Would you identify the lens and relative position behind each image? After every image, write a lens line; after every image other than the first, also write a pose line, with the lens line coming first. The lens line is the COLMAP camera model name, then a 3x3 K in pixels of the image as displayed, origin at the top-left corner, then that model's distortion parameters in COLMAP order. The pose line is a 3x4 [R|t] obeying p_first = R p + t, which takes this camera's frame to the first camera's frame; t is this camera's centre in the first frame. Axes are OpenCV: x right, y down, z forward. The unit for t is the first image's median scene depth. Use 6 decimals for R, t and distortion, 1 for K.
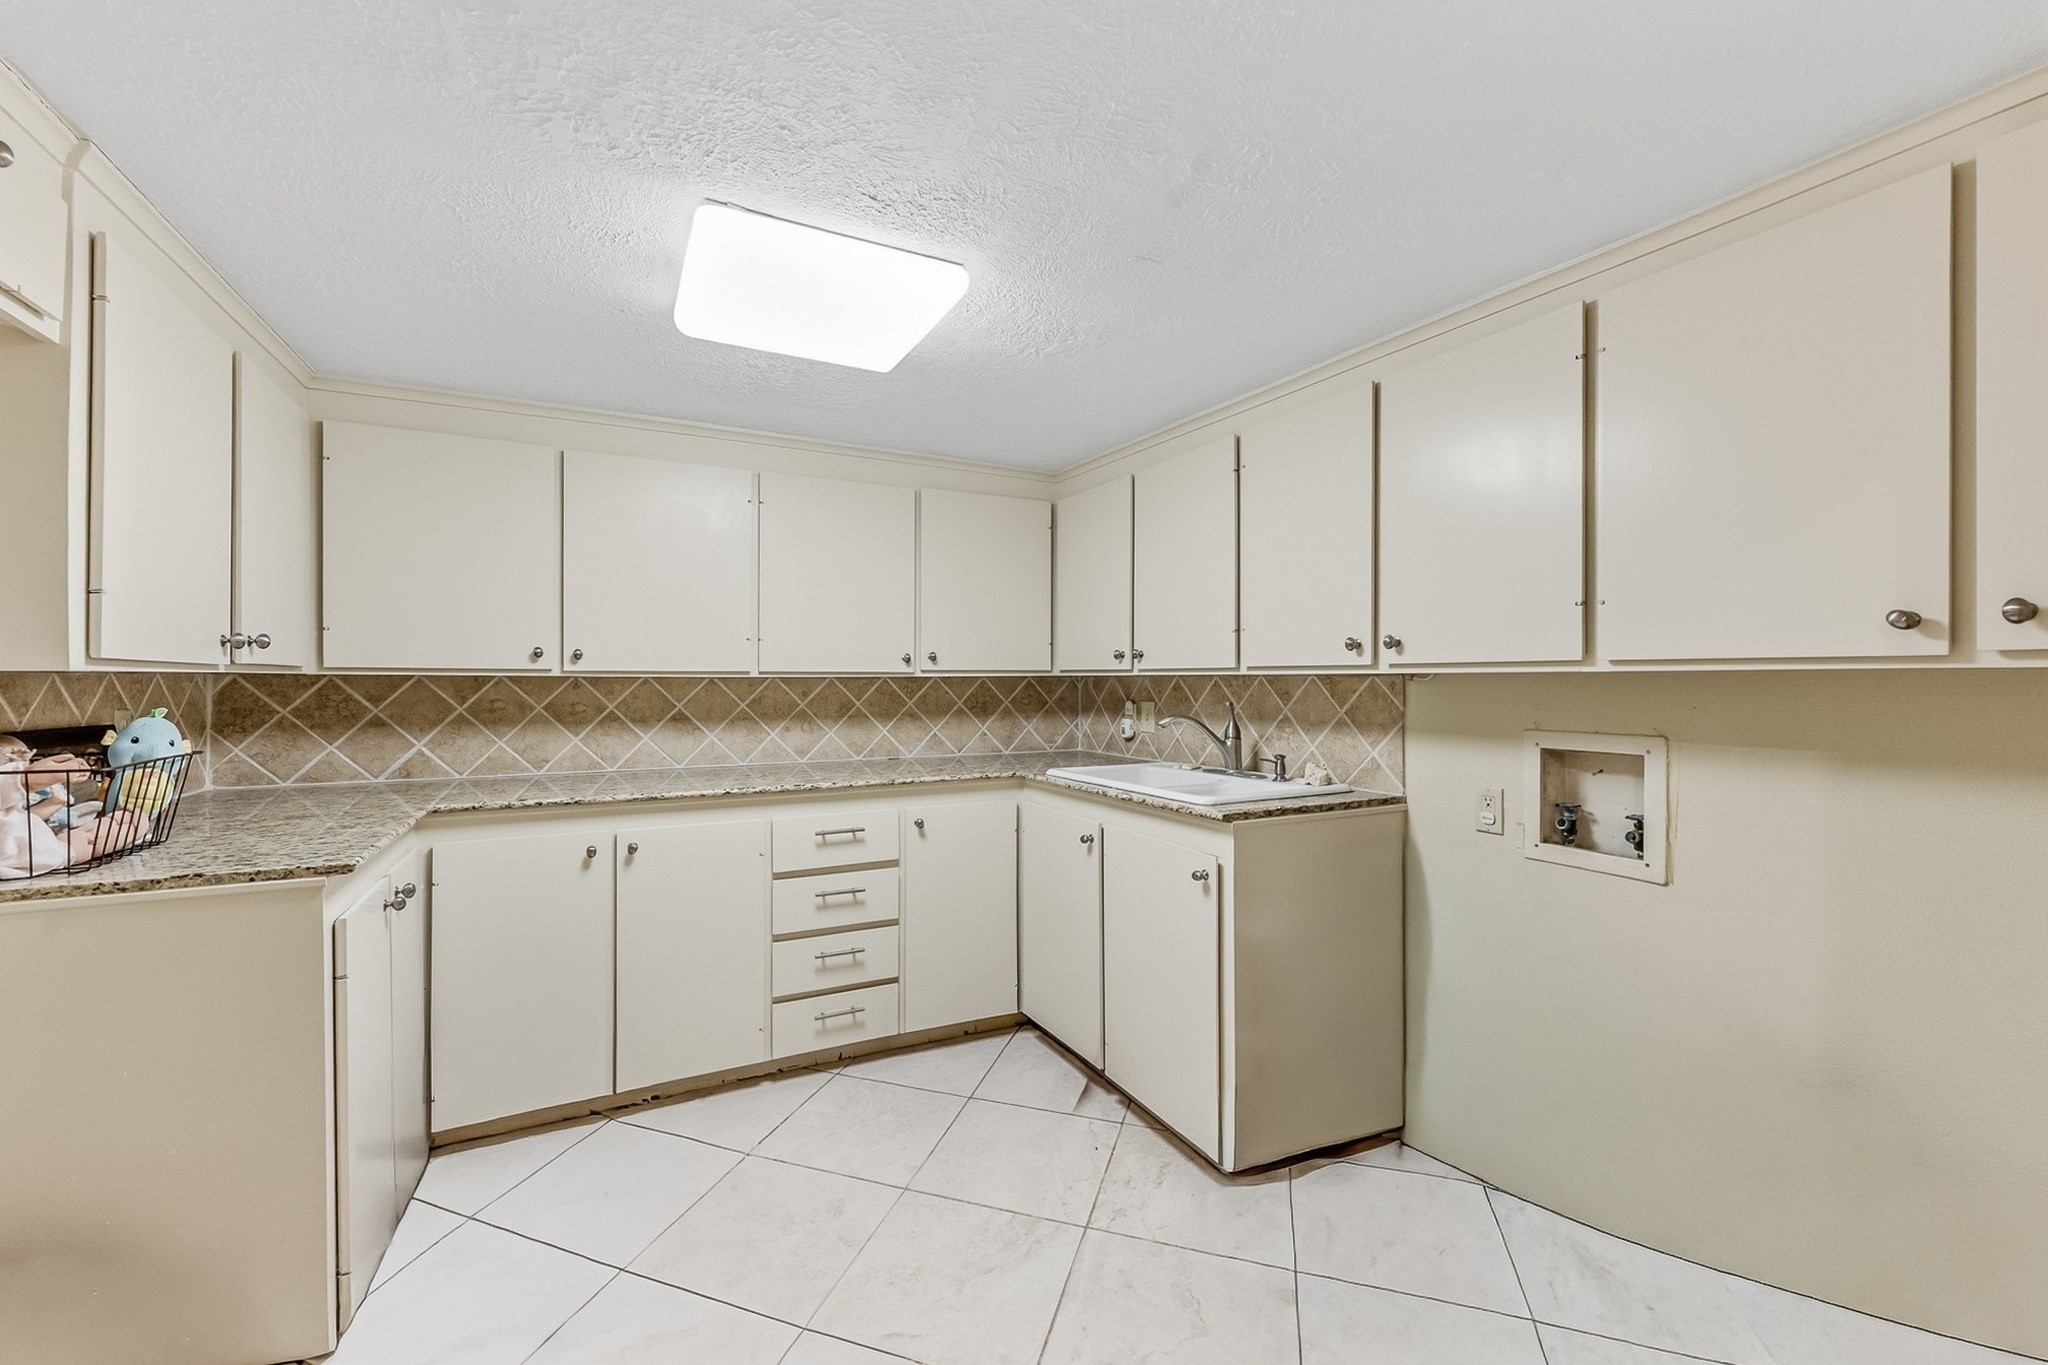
lens RADIAL K [[809.6, 0, 1024.0], [0, 809.6, 682.5], [0, 0, 1]] dist [0.000609, 0.000025]
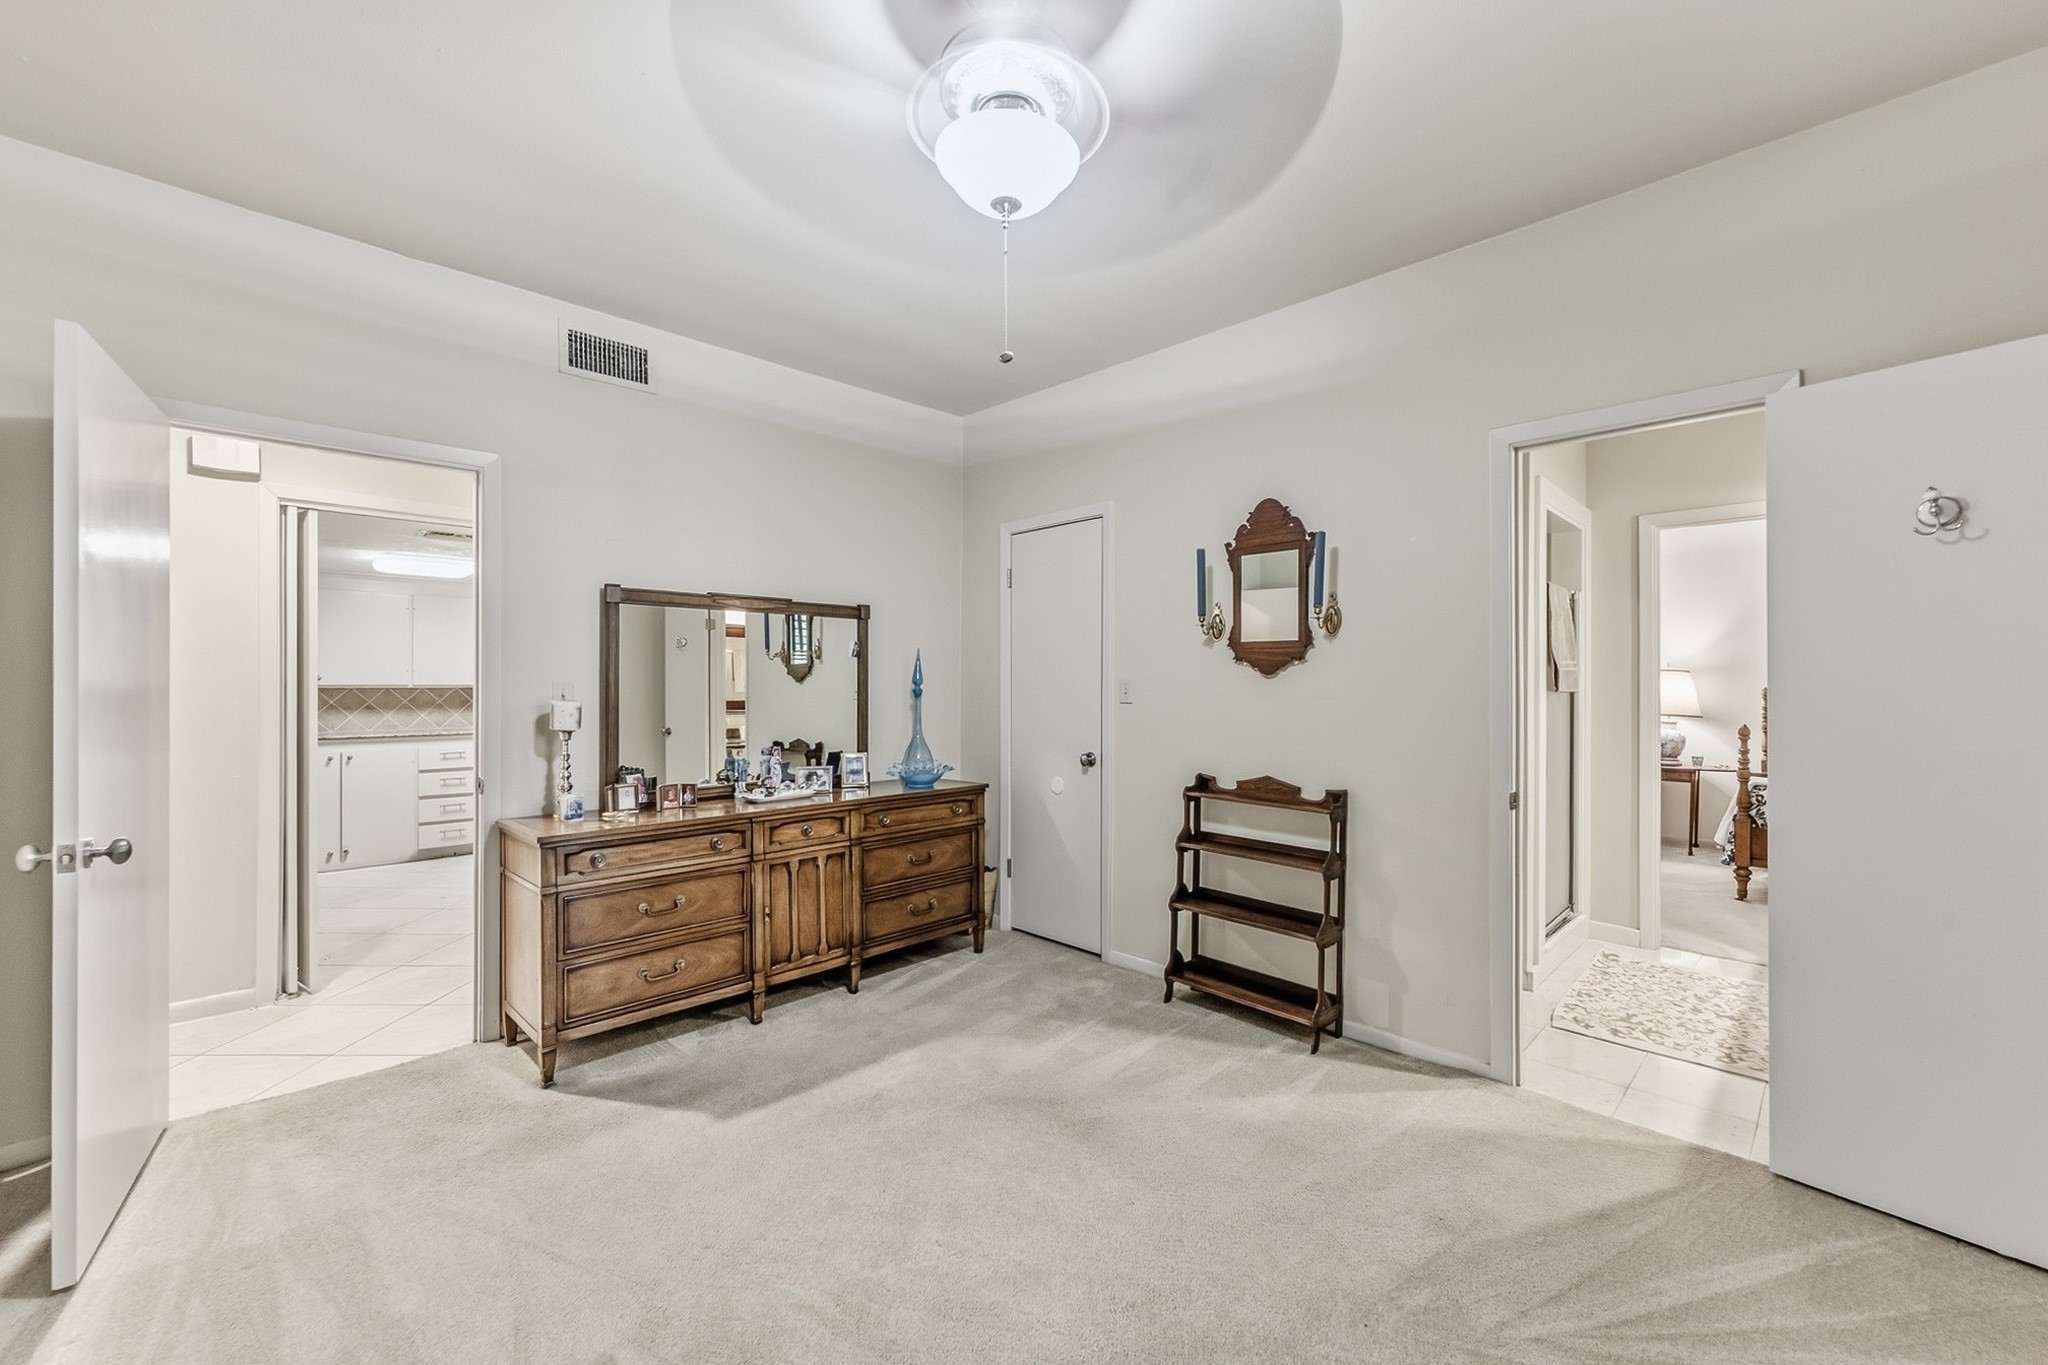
lens RADIAL K [[809.6, 0, 1024.0], [0, 809.6, 682.5], [0, 0, 1]] dist [0.000609, 0.000025]
pose [[0.957183, -0.001601, 0.289479, 0.688203], [0.002221, 0.999996, -0.001814, -0.015219], [-0.289475, 0.002380, 0.957183, -1.748660]]
